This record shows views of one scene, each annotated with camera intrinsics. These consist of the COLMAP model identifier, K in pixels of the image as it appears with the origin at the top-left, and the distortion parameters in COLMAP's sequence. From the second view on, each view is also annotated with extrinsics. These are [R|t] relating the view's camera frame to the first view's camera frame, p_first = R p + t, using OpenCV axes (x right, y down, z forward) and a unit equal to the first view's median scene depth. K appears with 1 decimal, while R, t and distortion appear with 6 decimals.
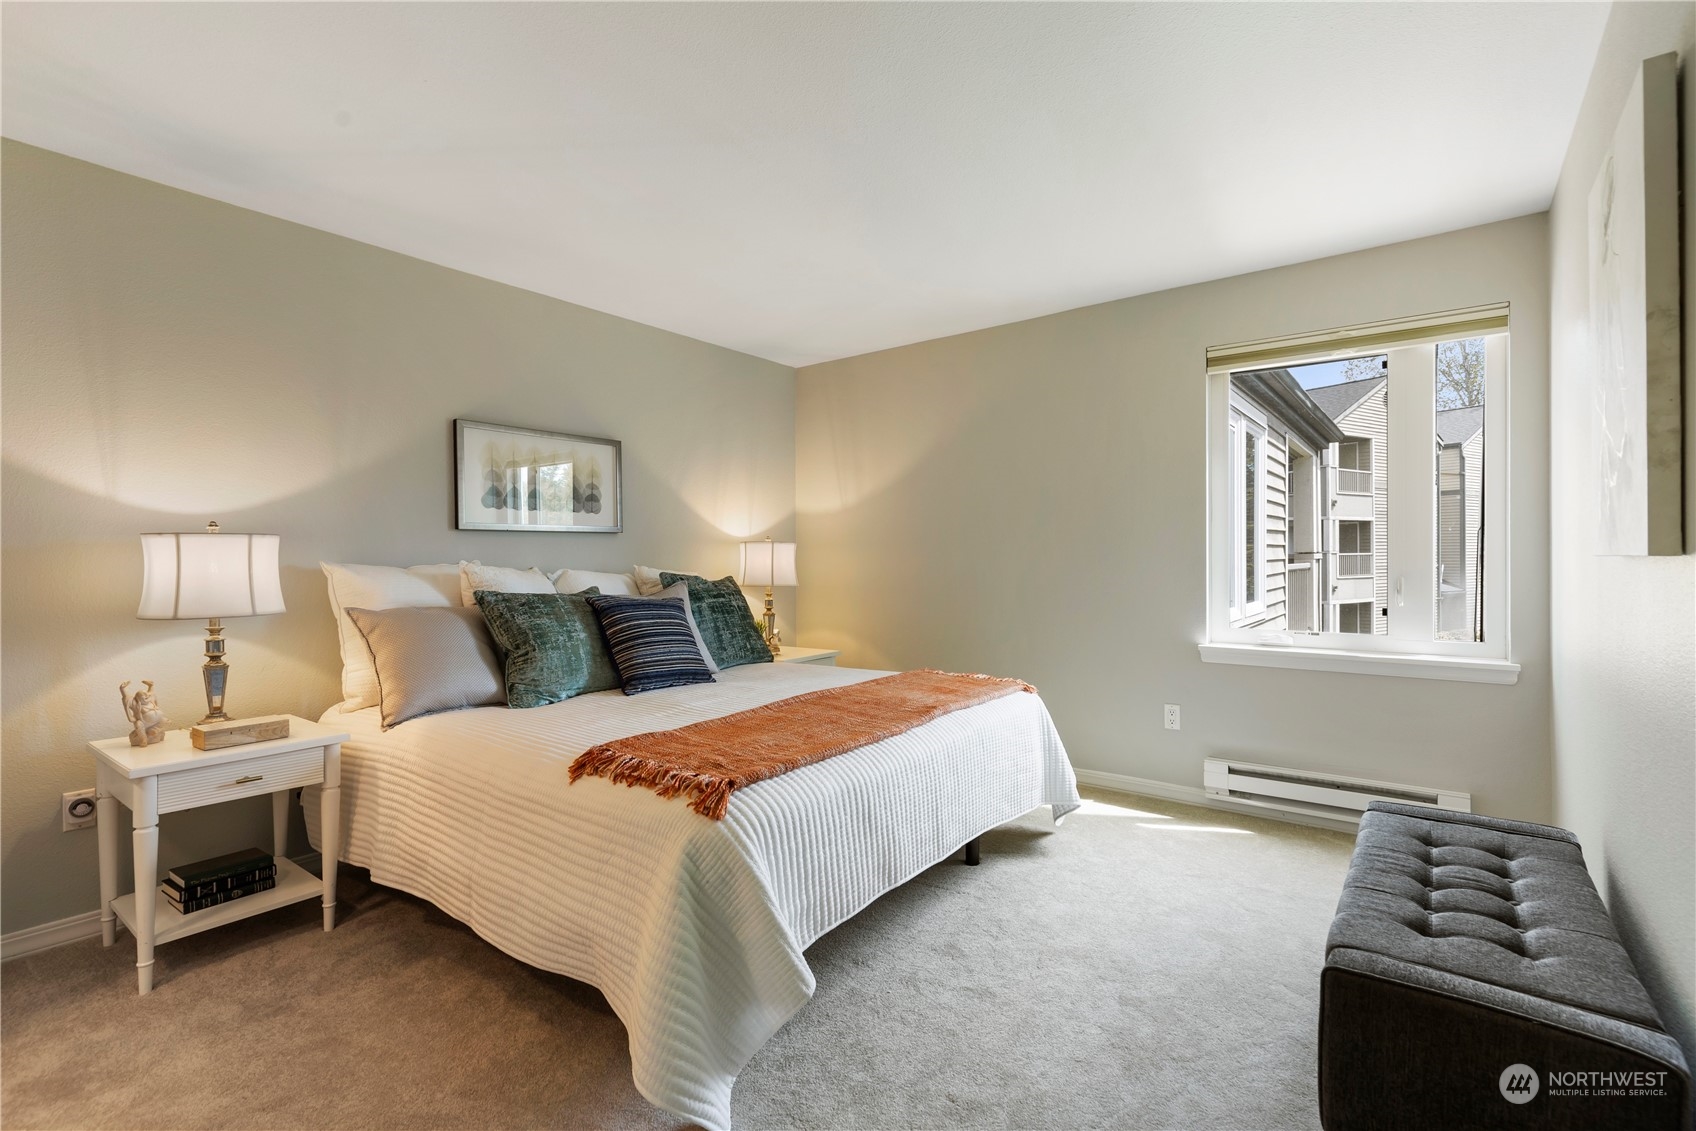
lens RADIAL K [[779.7, 0, 848.2], [0, 779.7, 561.1], [0, 0, 1]] dist [0.010580, -0.000662]
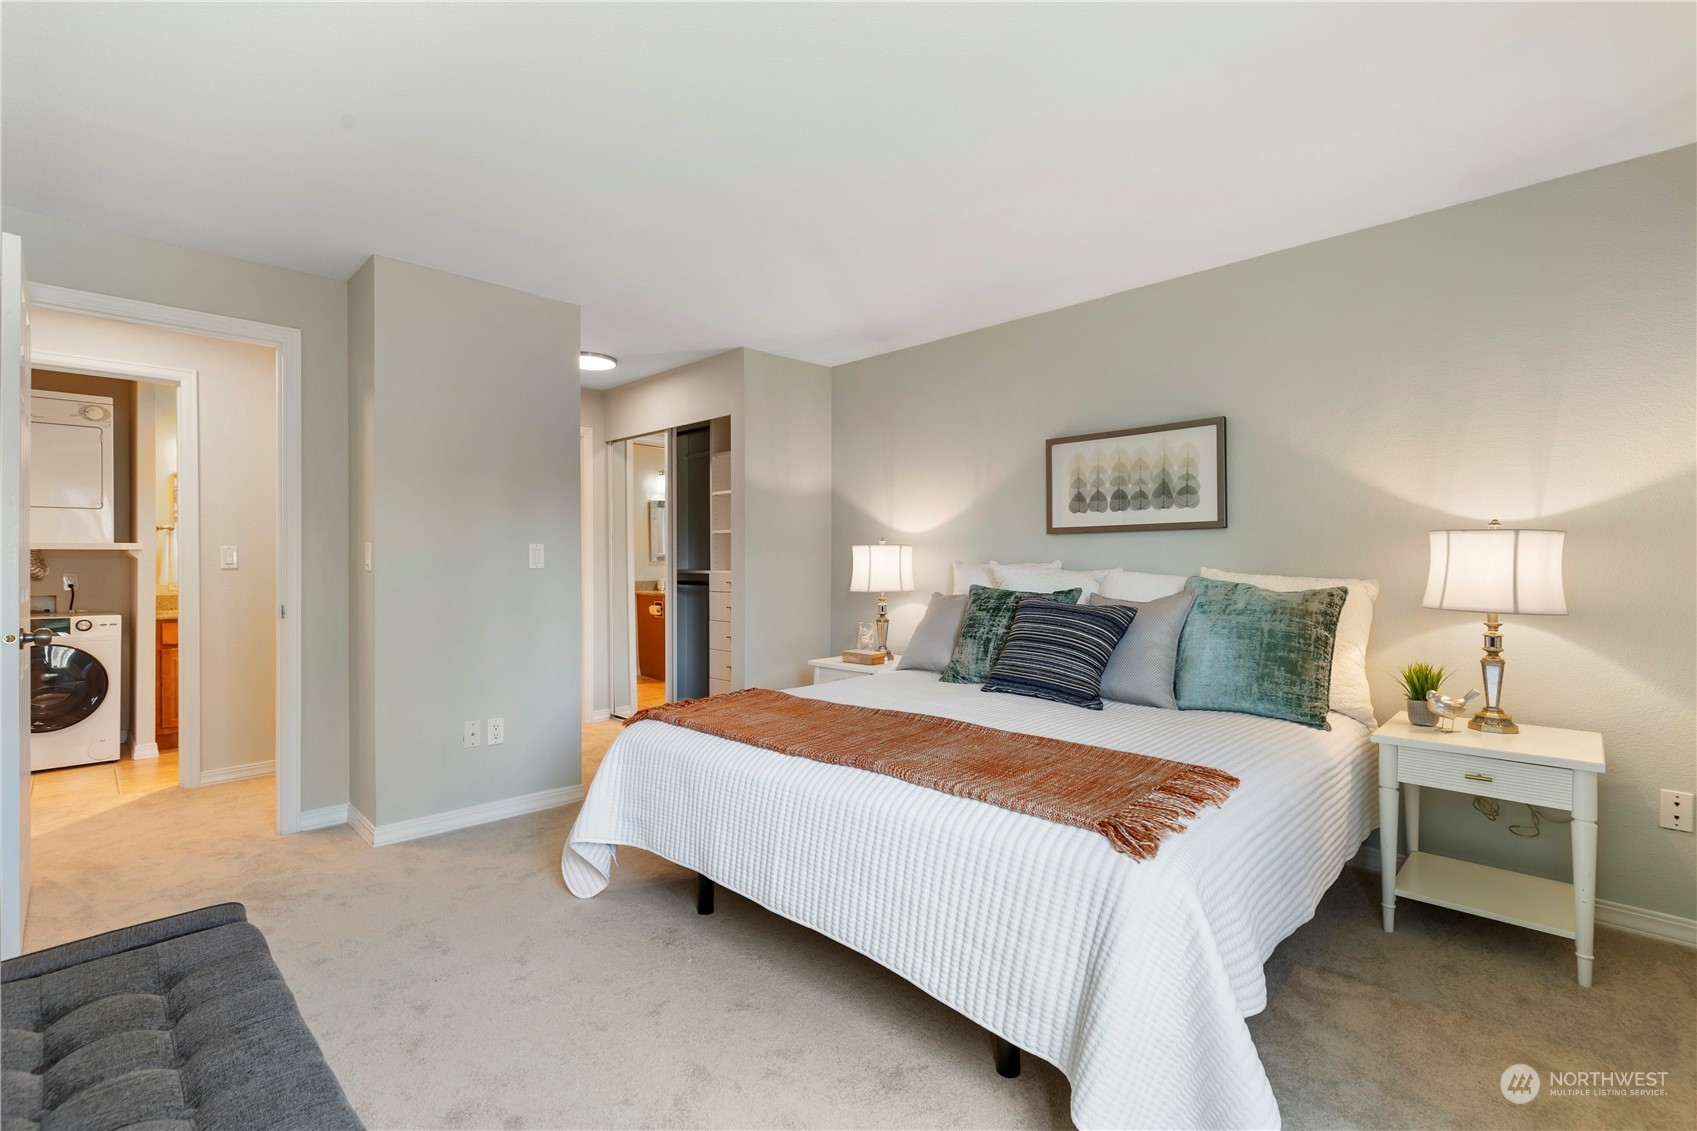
lens RADIAL K [[736.9, 0, 849.3], [0, 736.9, 569.4], [0, 0, 1]] dist [-0.000914, 0.000021]
pose [[-0.101966, 0.019260, -0.994601, 0.235979], [0.000511, 0.999813, 0.019309, -0.003028], [0.994788, 0.001461, -0.101957, 0.302454]]
